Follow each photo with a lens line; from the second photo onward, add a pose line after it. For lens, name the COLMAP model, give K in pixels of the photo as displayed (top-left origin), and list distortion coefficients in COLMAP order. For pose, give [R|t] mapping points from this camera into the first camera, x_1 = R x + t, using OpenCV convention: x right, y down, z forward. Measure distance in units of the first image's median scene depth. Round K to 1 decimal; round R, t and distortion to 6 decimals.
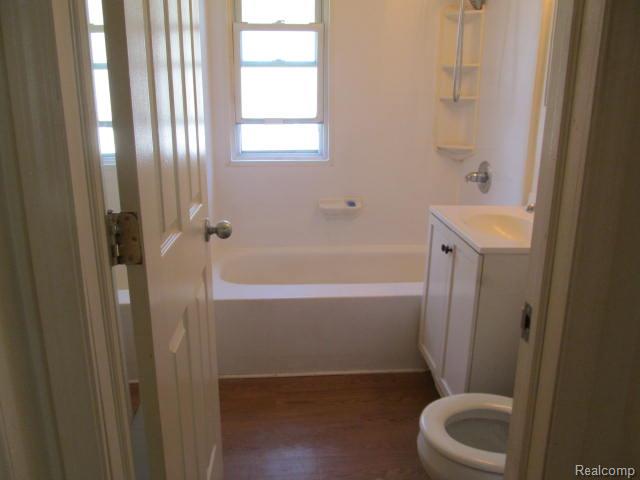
lens RADIAL K [[530.7, 0, 320.4], [0, 530.7, 239.3], [0, 0, 1]] dist [-0.066524, 0.030948]
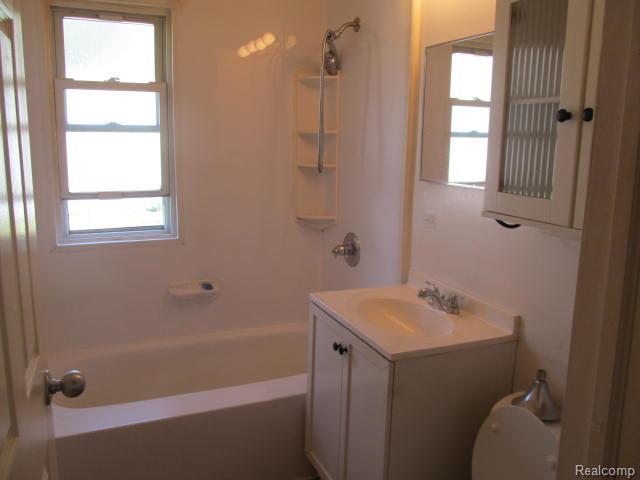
lens RADIAL K [[530.7, 0, 316.5], [0, 530.7, 236.6], [0, 0, 1]] dist [-0.066524, 0.030948]
pose [[0.947153, -0.046616, 0.317377, -0.046718], [0.075665, 0.993933, -0.079819, -0.069902], [-0.311731, 0.099615, 0.944934, 0.123477]]
